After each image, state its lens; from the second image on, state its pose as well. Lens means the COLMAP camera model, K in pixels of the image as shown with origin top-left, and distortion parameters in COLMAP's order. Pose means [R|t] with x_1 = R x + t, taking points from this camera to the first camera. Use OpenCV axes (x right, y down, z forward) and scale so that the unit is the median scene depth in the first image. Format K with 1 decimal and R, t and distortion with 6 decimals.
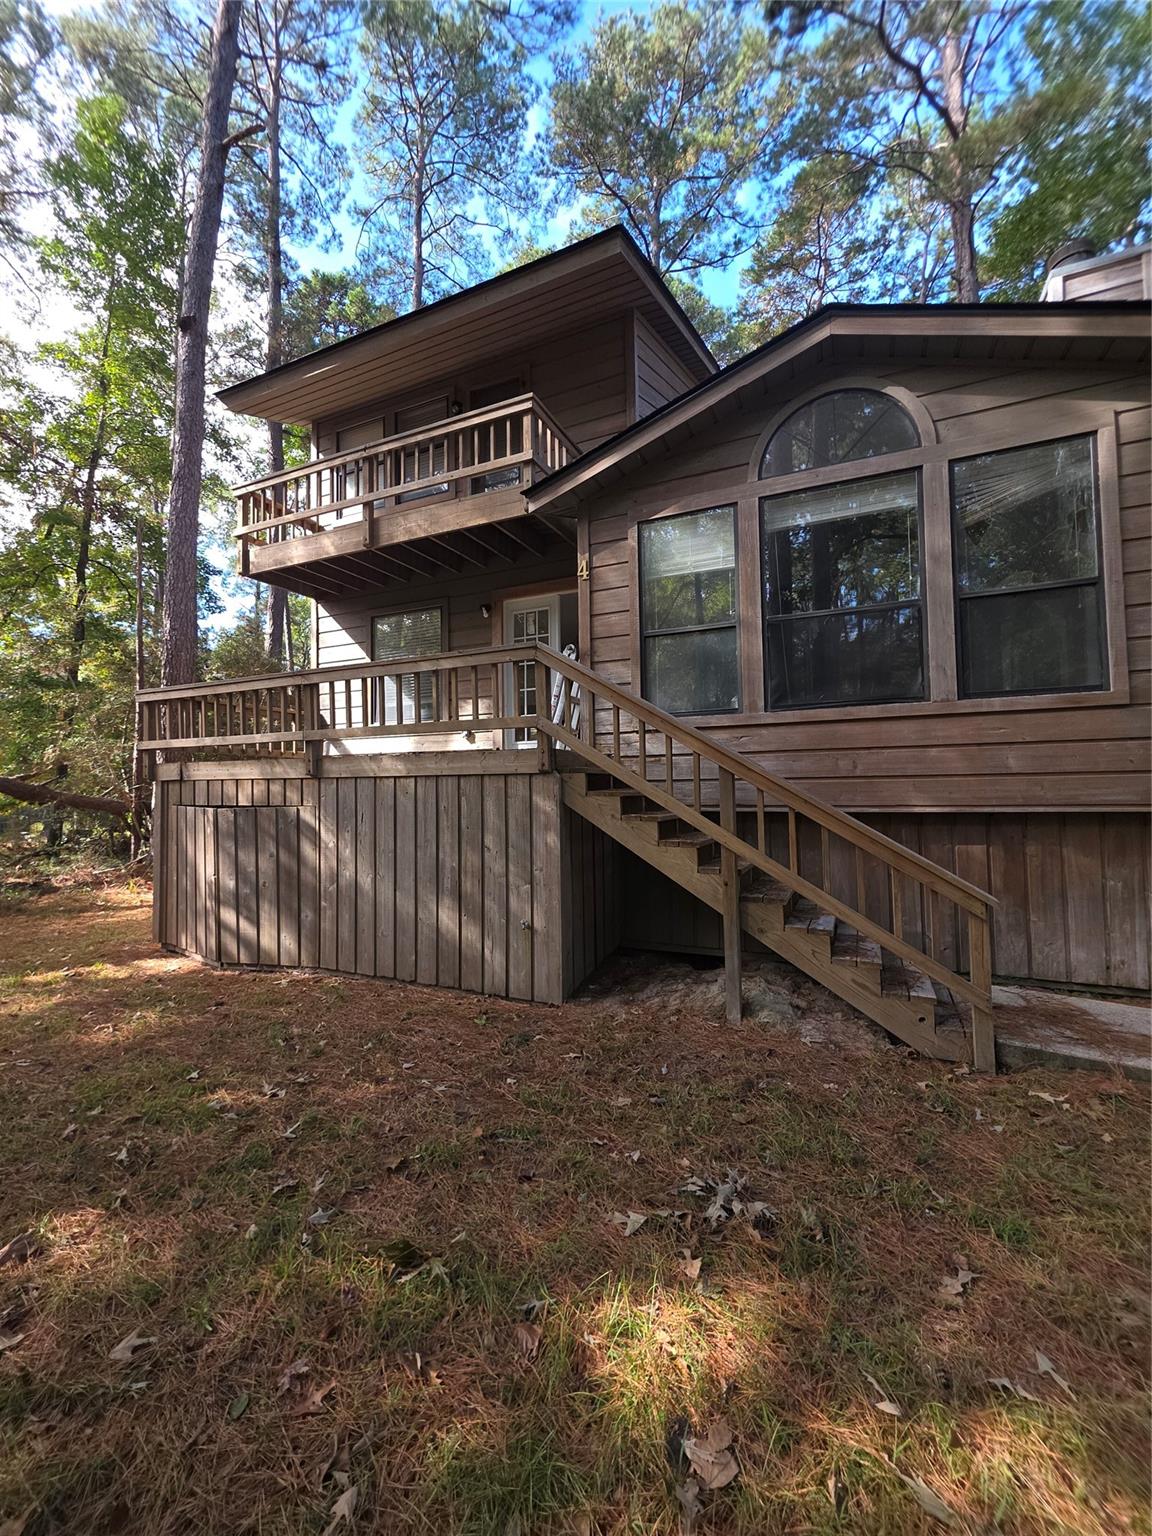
lens RADIAL K [[615.6, 0, 574.7], [0, 615.6, 762.4], [0, 0, 1]] dist [-0.000712, 0.000233]
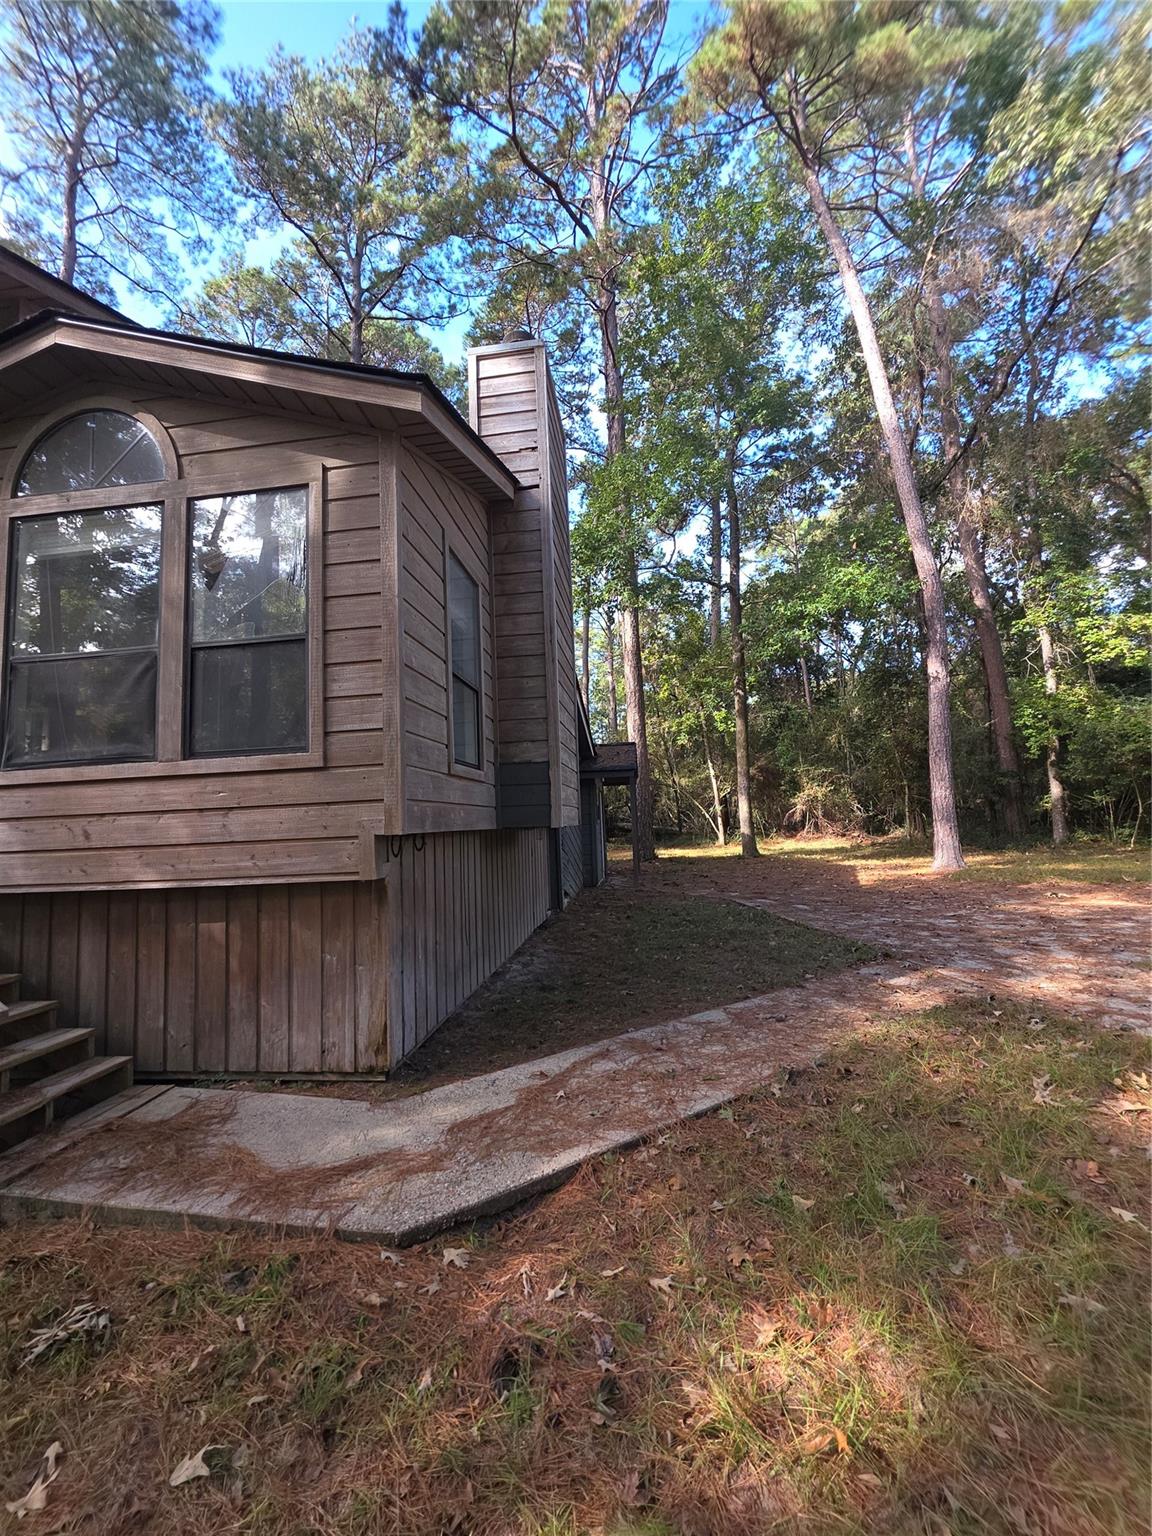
lens RADIAL K [[615.6, 0, 574.7], [0, 615.6, 762.4], [0, 0, 1]] dist [-0.000712, 0.000233]
pose [[0.954603, 0.003003, 0.297866, 0.777057], [0.016773, 0.997821, -0.063814, -0.027502], [-0.297408, 0.065913, 0.952472, -0.014495]]
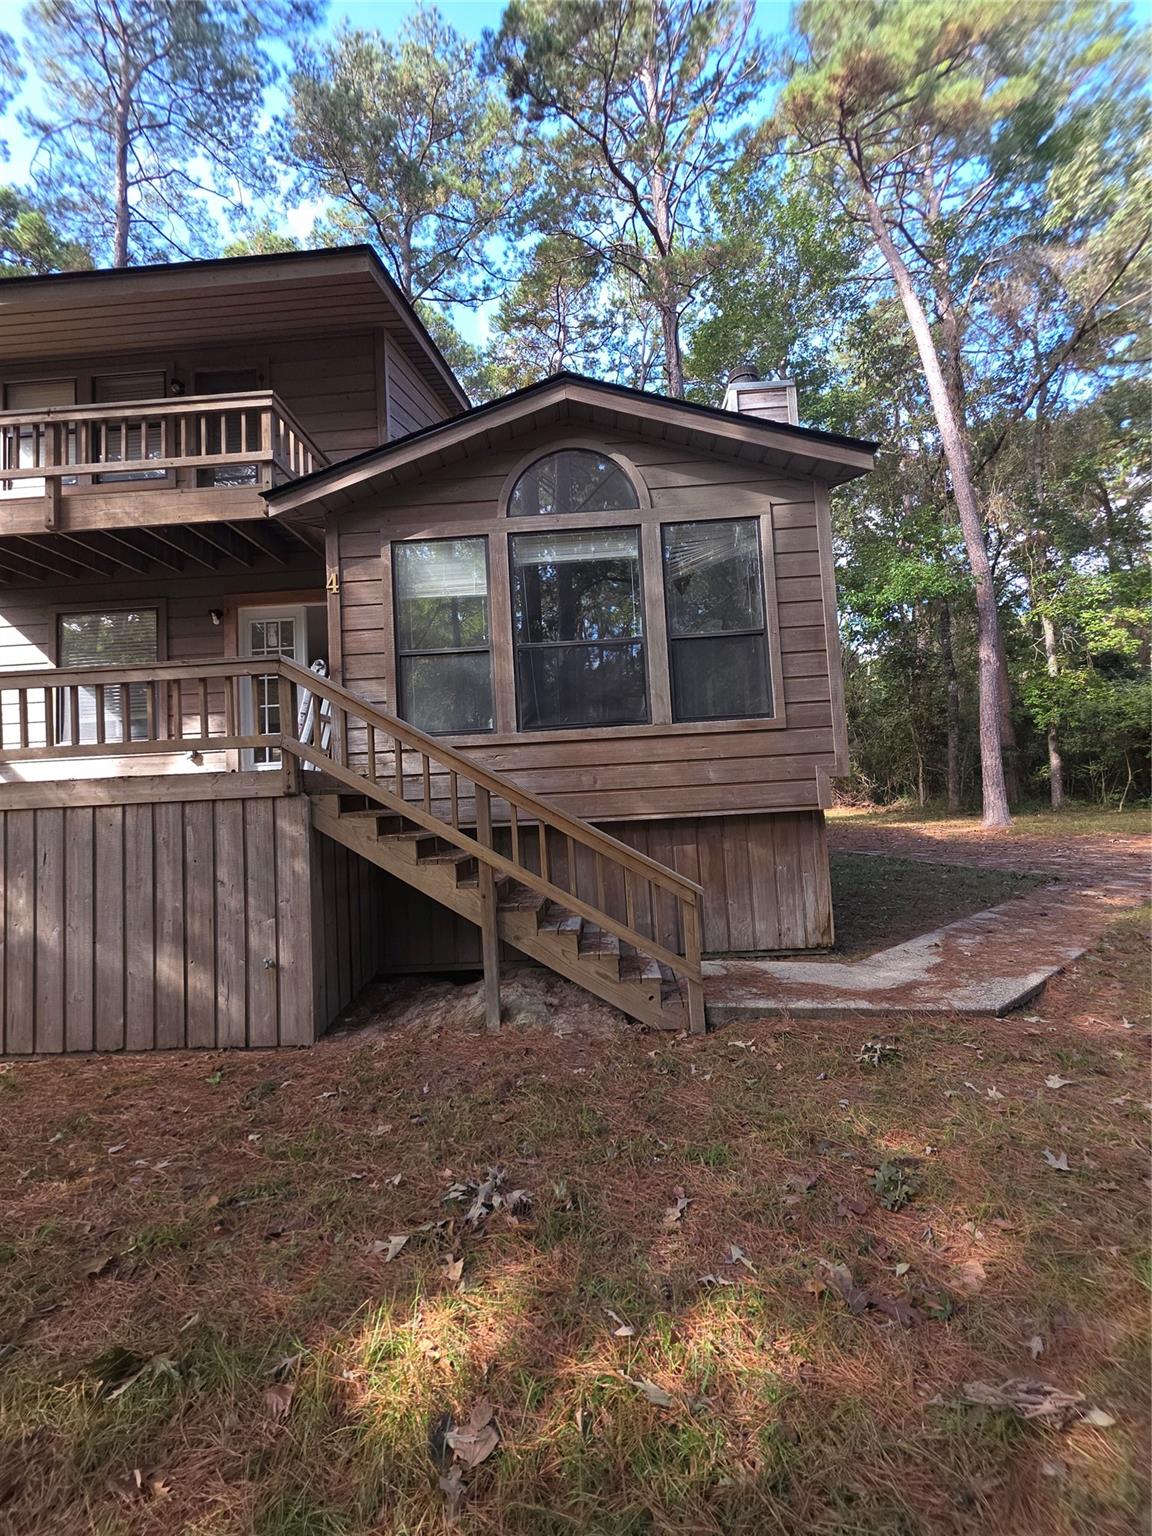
lens RADIAL K [[615.6, 0, 574.7], [0, 615.6, 762.4], [0, 0, 1]] dist [-0.000712, 0.000233]
pose [[0.926692, -0.010597, 0.375673, -0.000087], [0.023108, 0.999318, -0.028812, 0.003436], [-0.375111, 0.035381, 0.926304, -0.025228]]
